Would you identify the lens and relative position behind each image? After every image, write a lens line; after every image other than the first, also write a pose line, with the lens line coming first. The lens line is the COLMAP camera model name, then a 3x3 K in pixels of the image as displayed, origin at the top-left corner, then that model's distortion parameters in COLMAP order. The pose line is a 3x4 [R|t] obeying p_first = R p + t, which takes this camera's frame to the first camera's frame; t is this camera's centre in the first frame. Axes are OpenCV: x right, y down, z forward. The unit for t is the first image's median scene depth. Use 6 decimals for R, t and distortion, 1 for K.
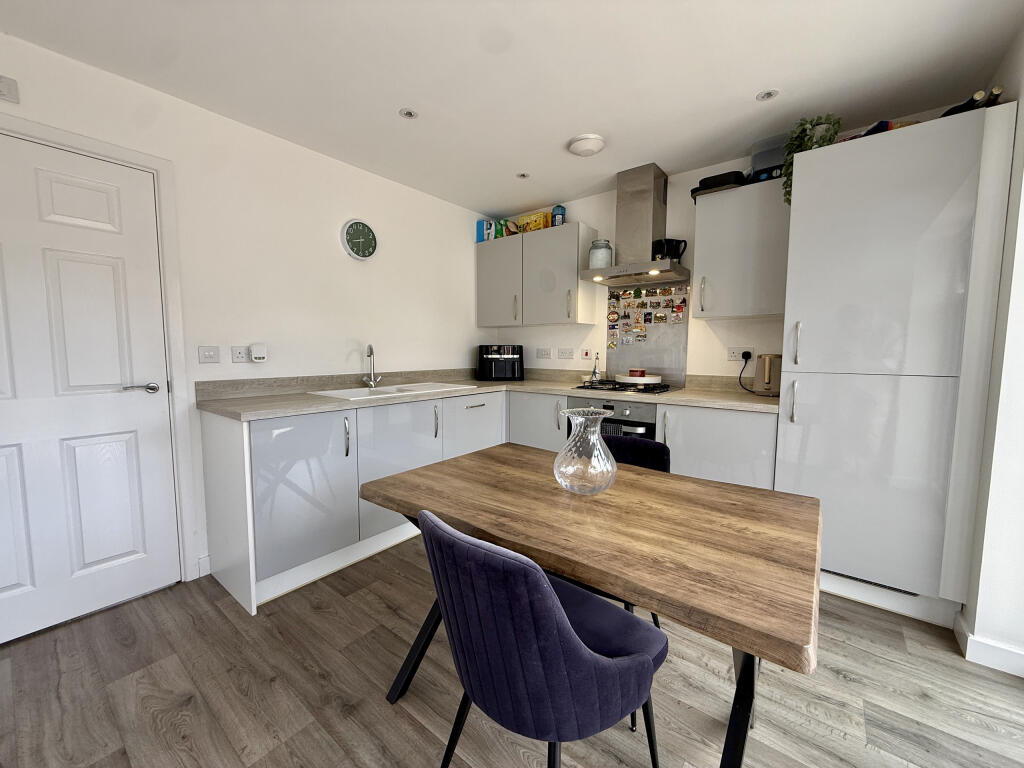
lens RADIAL K [[409.2, 0, 511.7], [0, 409.2, 384.8], [0, 0, 1]] dist [-0.002107, 0.000143]
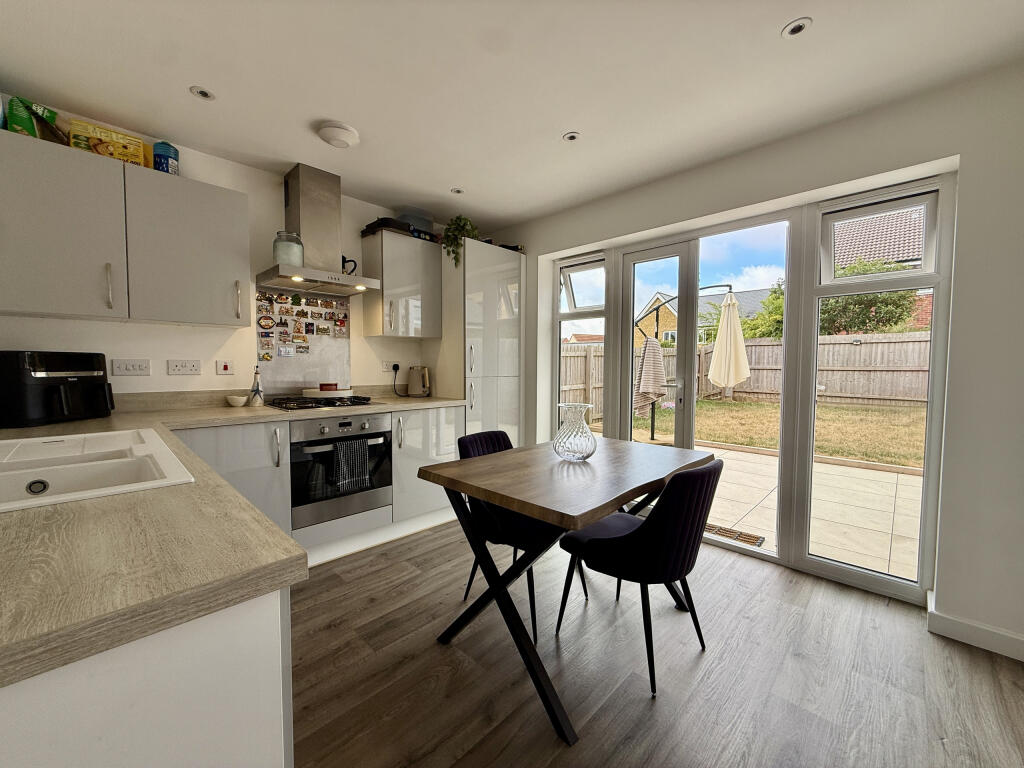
lens RADIAL K [[409.2, 0, 512.5], [0, 409.2, 382.8], [0, 0, 1]] dist [-0.002107, 0.000143]
pose [[0.103019, -0.043406, 0.993732, -0.551507], [0.082068, 0.996012, 0.034998, -0.034980], [-0.991288, 0.077948, 0.106171, 0.452848]]
